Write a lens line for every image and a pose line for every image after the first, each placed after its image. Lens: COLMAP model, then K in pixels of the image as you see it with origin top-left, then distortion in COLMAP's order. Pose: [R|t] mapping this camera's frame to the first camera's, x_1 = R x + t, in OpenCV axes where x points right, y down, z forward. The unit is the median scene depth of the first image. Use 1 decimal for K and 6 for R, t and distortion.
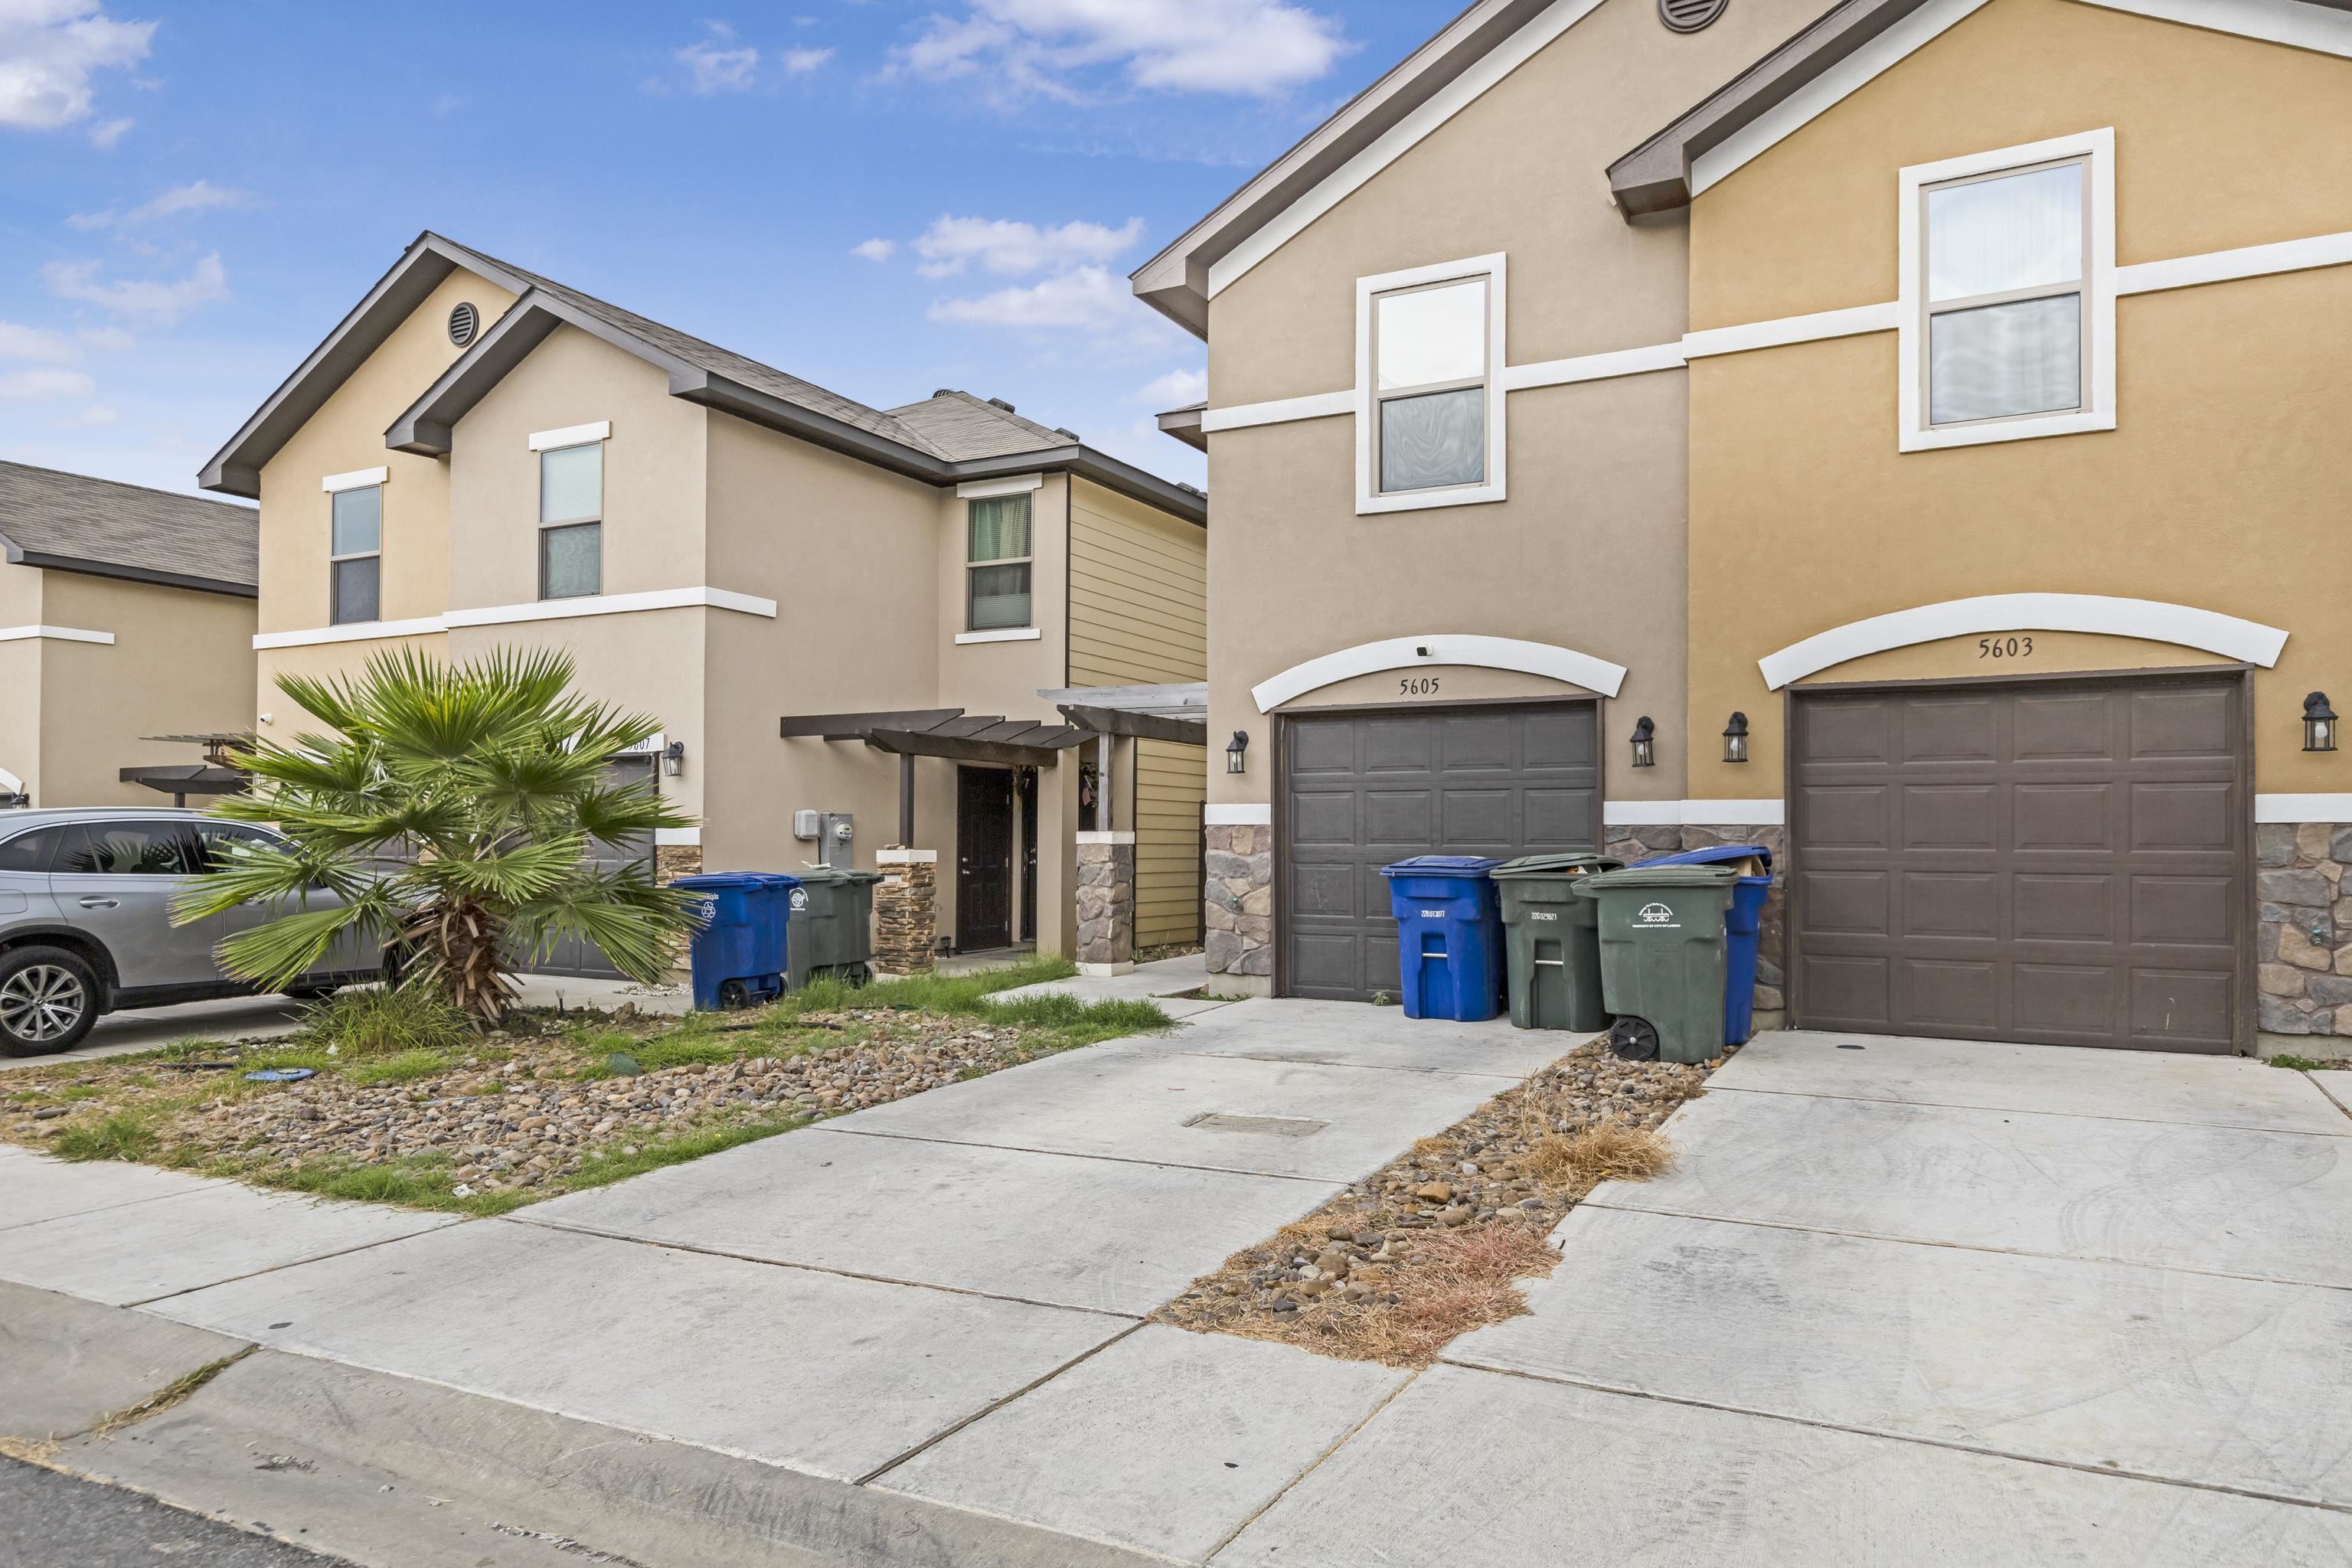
lens RADIAL K [[1515.5, 0, 1176.8], [0, 1515.5, 808.6], [0, 0, 1]] dist [0.003525, -0.001795]
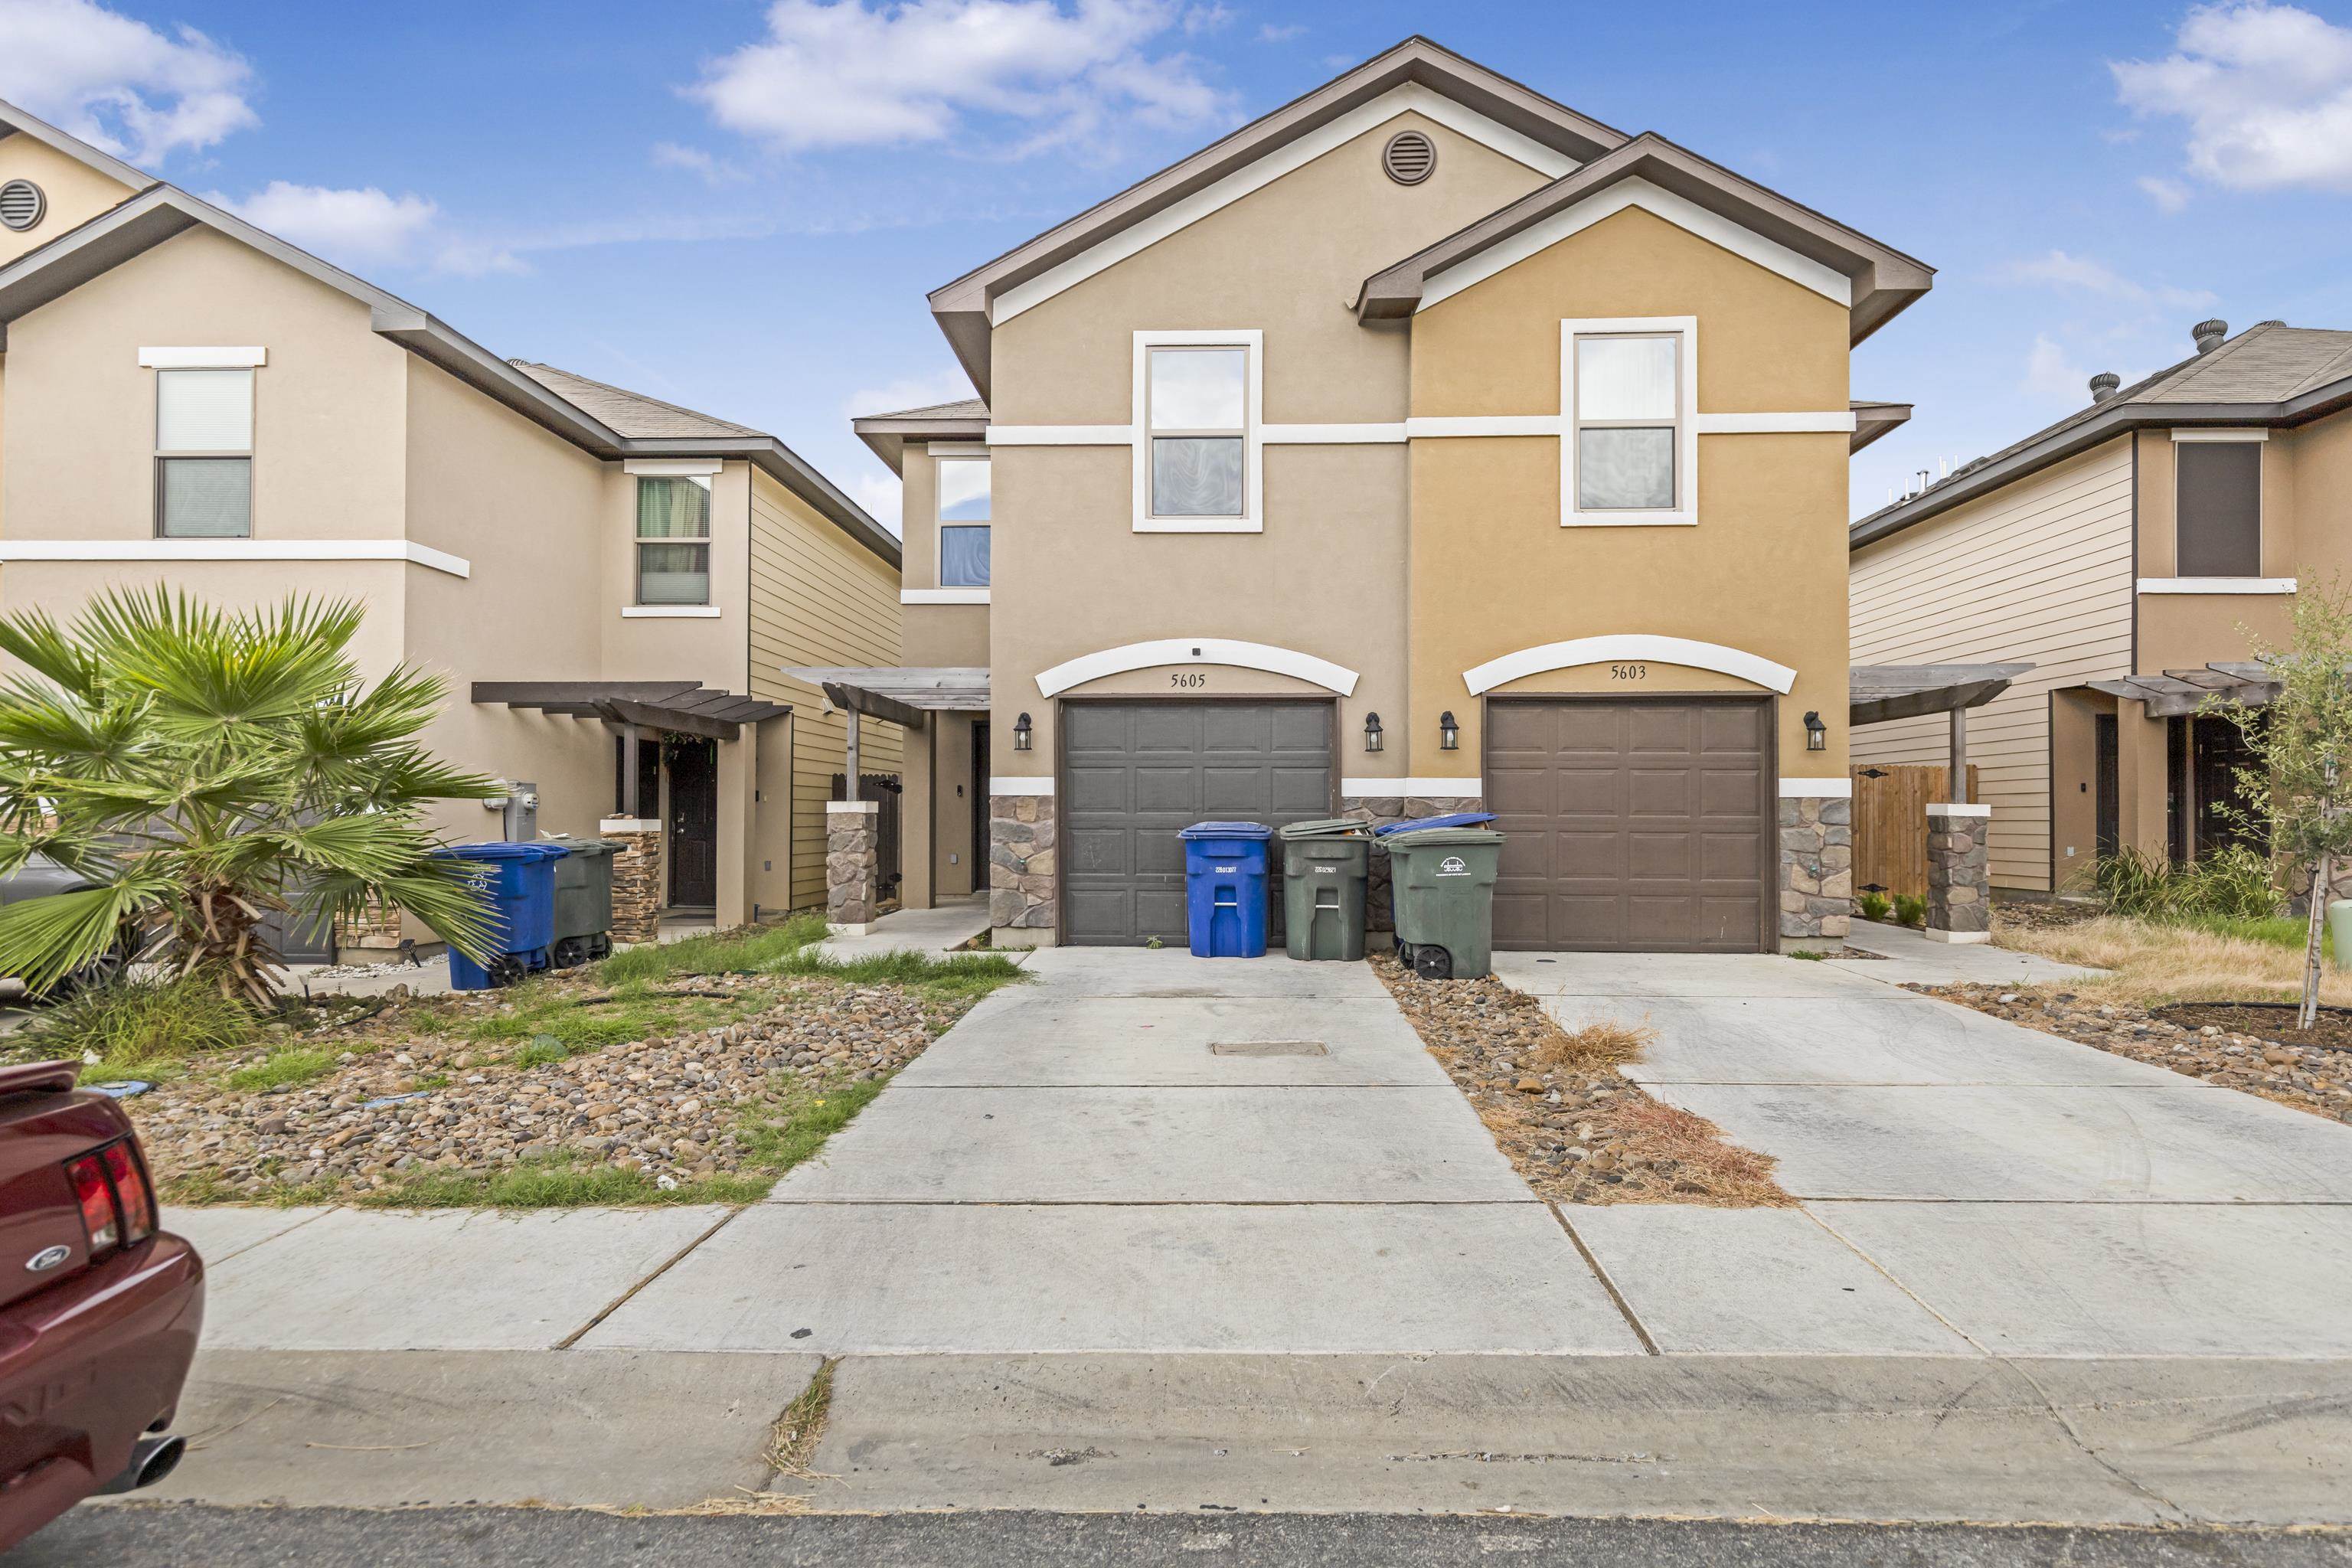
lens RADIAL K [[1303.4, 0, 1176.0], [0, 1303.4, 784.0], [0, 0, 1]] dist [0.005833, -0.000492]
pose [[0.899291, 0.008643, 0.437266, -0.322389], [-0.008726, 0.999960, -0.001821, 0.003266], [-0.437264, -0.002178, 0.899330, 0.083661]]
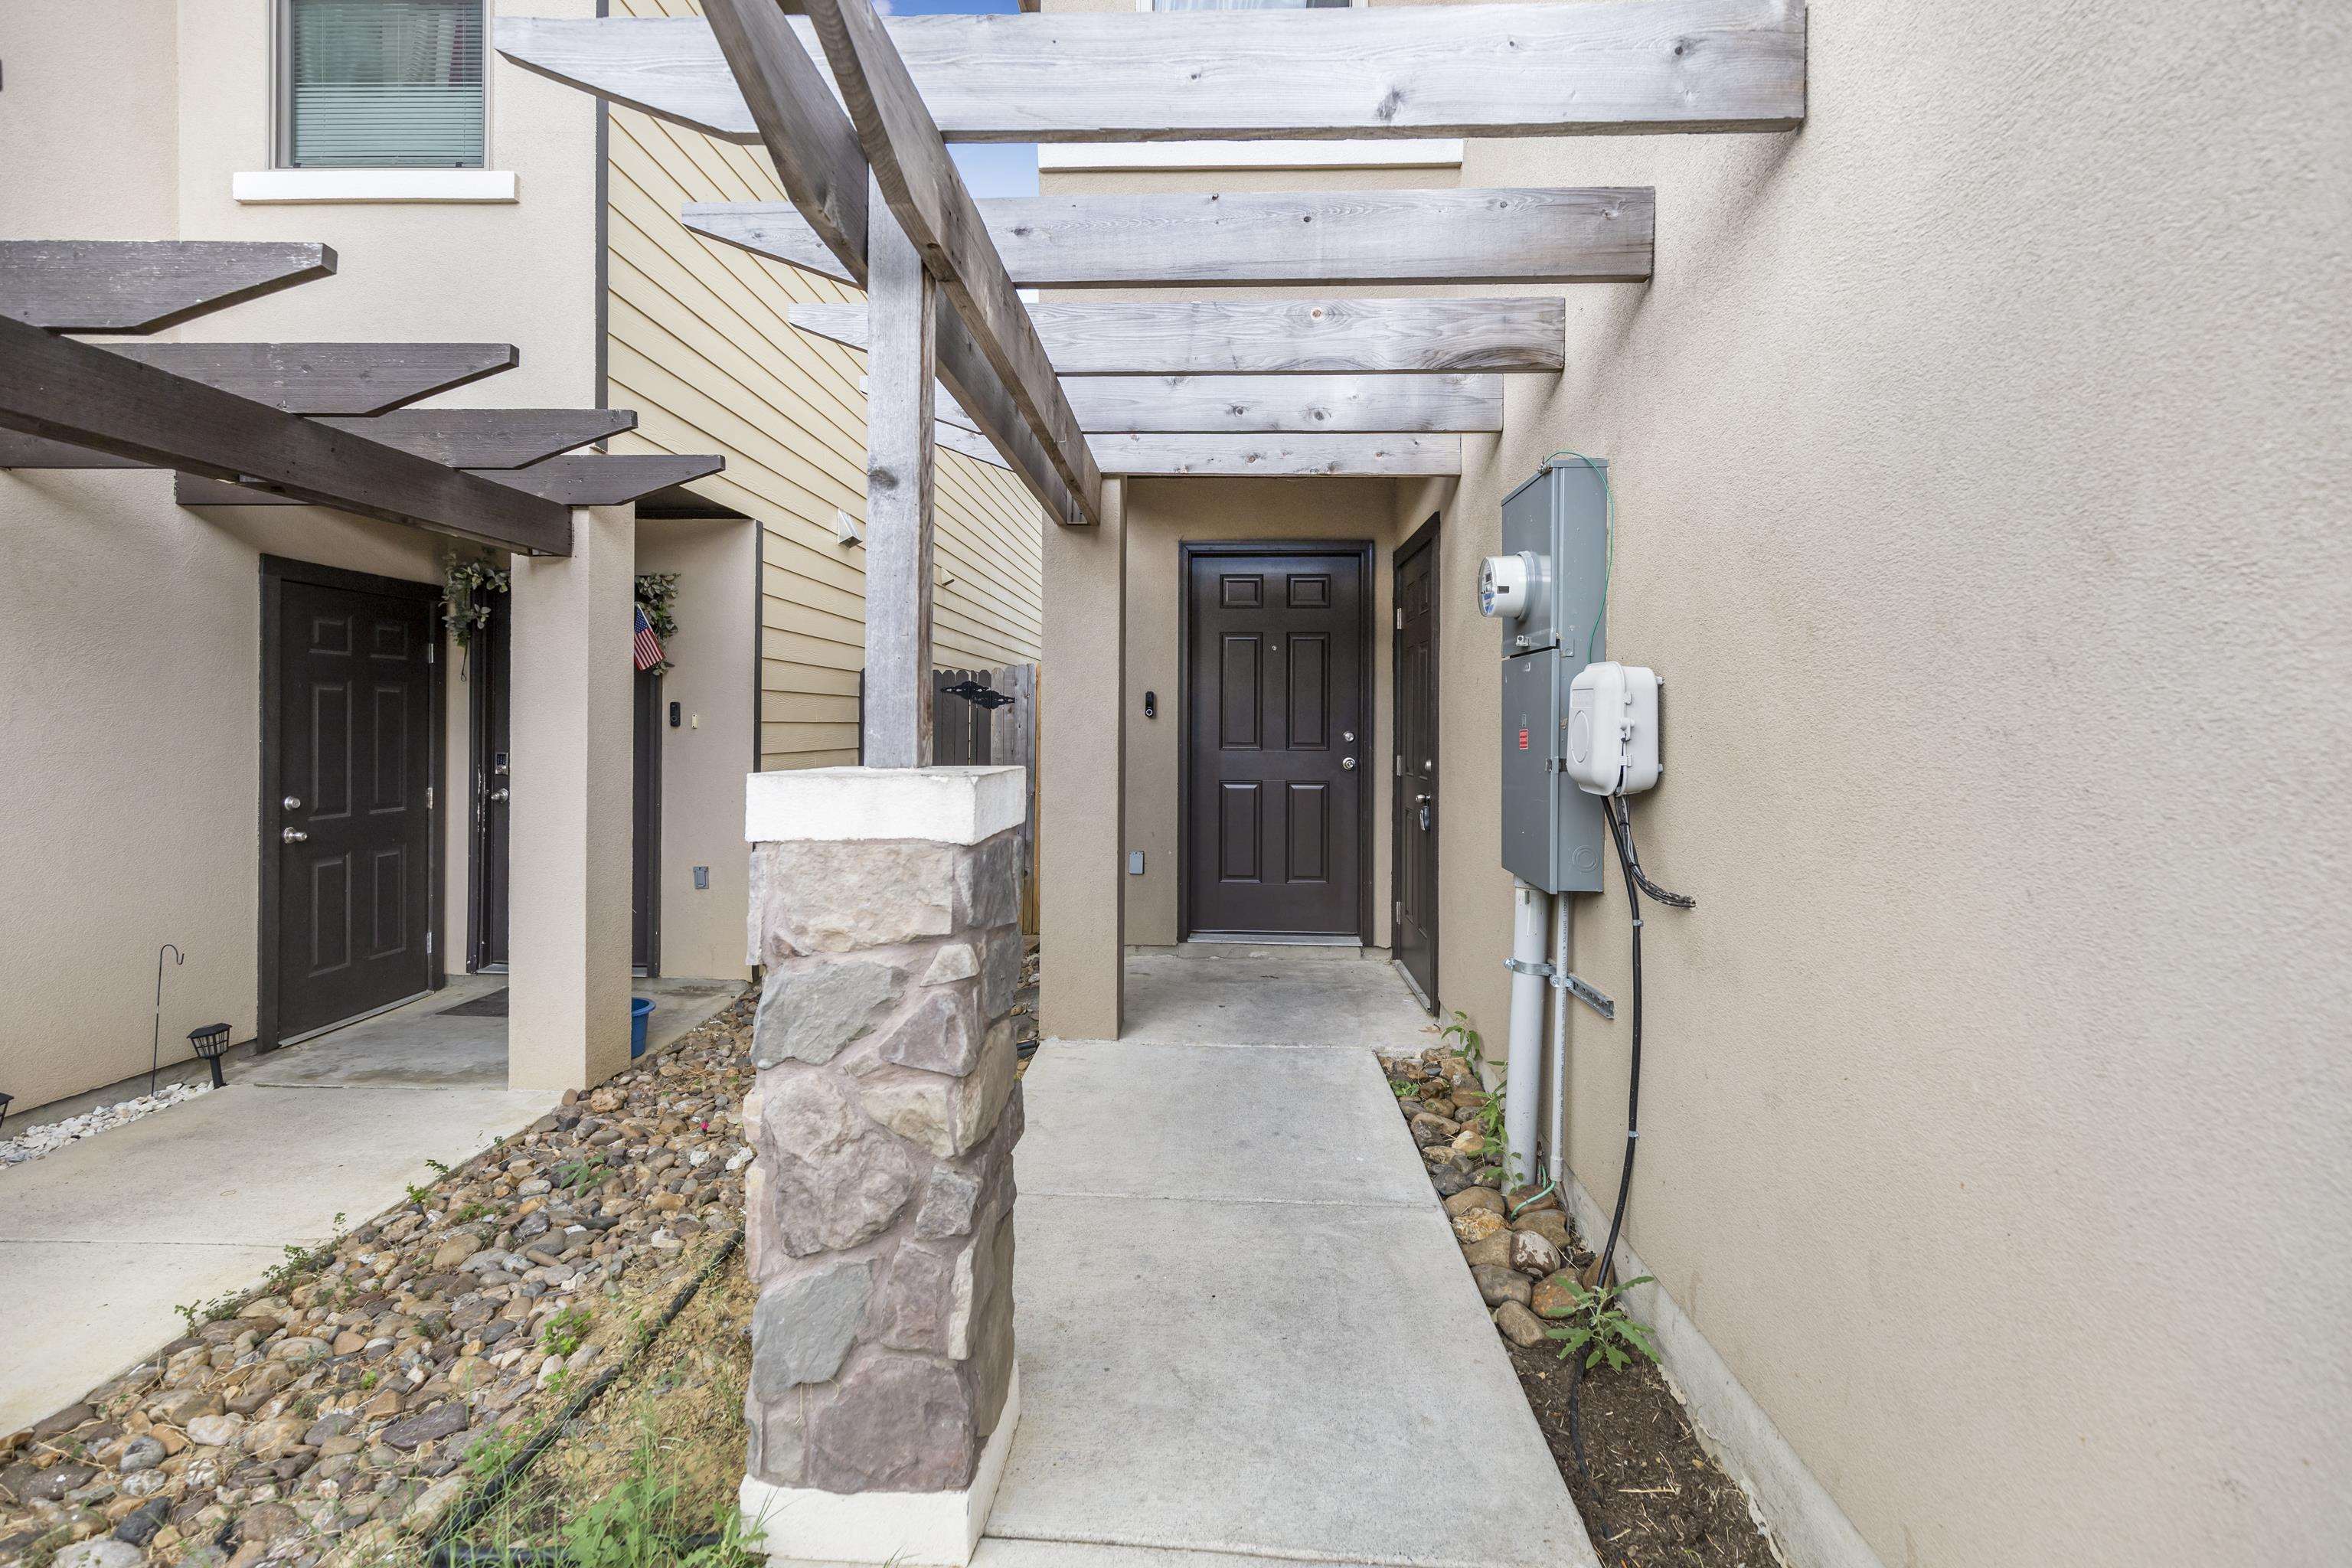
lens RADIAL K [[1079.3, 0, 1177.2], [0, 1079.3, 730.9], [0, 0, 1]] dist [0.004020, -0.000004]
pose [[0.897242, -0.001351, 0.441537, -0.100784], [-0.013979, 0.999407, 0.031463, 0.006451], [-0.441318, -0.034402, 0.896691, 1.119336]]
